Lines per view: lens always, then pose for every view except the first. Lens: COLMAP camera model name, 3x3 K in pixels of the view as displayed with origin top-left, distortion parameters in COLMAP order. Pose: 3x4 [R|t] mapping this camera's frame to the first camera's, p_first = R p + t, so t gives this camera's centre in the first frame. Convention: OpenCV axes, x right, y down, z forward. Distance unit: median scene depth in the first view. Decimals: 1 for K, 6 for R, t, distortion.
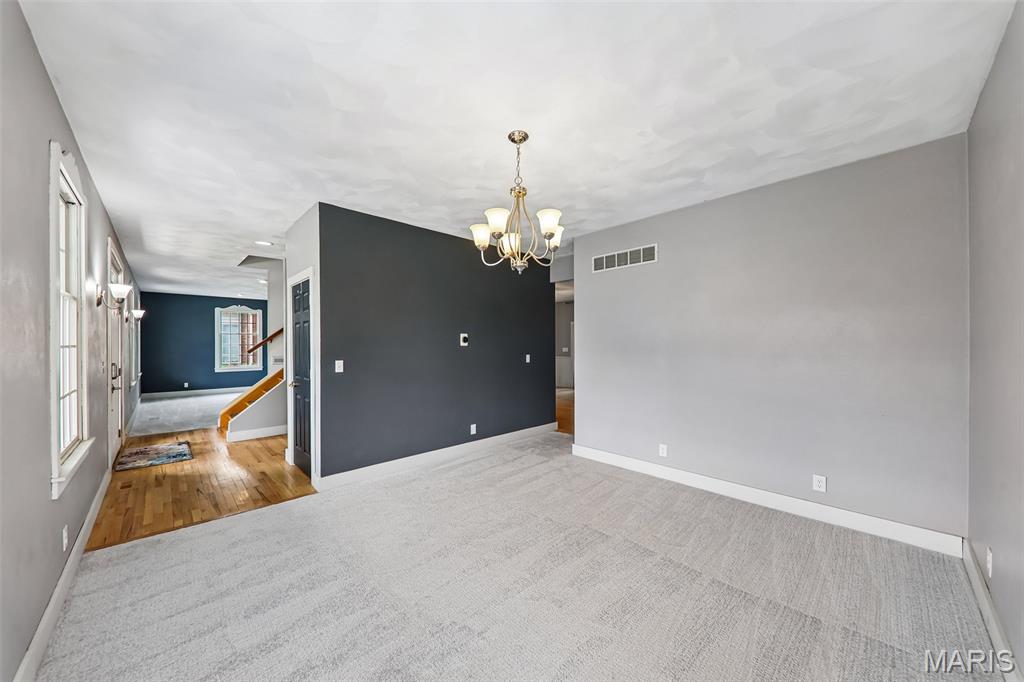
lens RADIAL K [[358.6, 0, 513.7], [0, 358.6, 340.3], [0, 0, 1]] dist [0.018541, -0.008712]
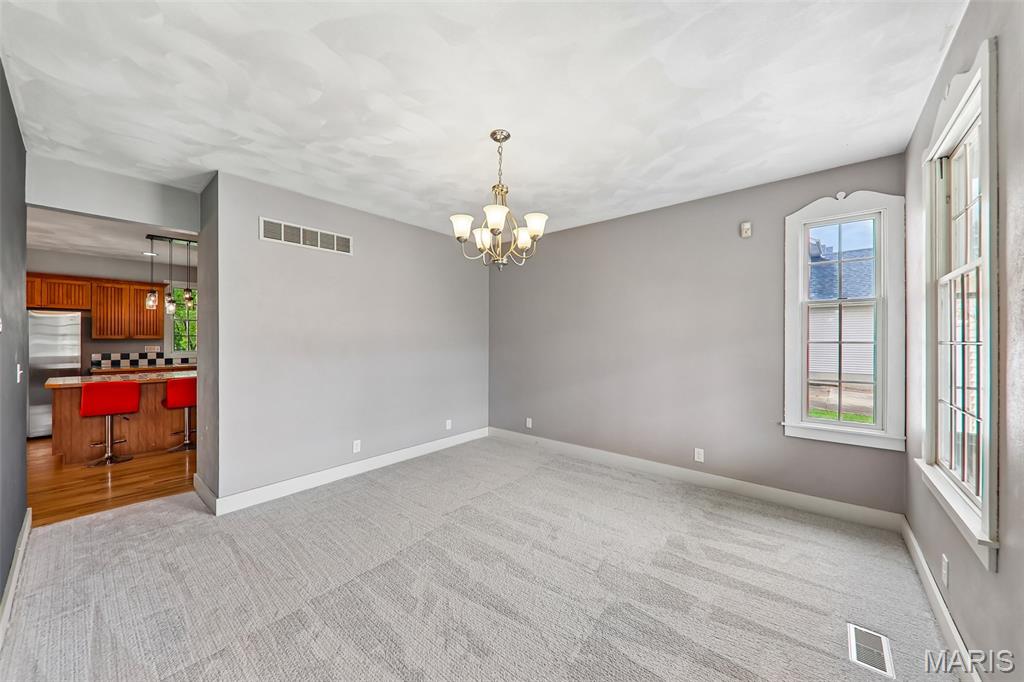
lens RADIAL K [[358.6, 0, 513.7], [0, 358.6, 340.3], [0, 0, 1]] dist [0.018541, -0.008712]
pose [[-0.111095, 0.000467, 0.993810, -0.702086], [-0.017695, 0.999840, -0.002448, 0.005142], [-0.993652, -0.017858, -0.111069, 0.753739]]
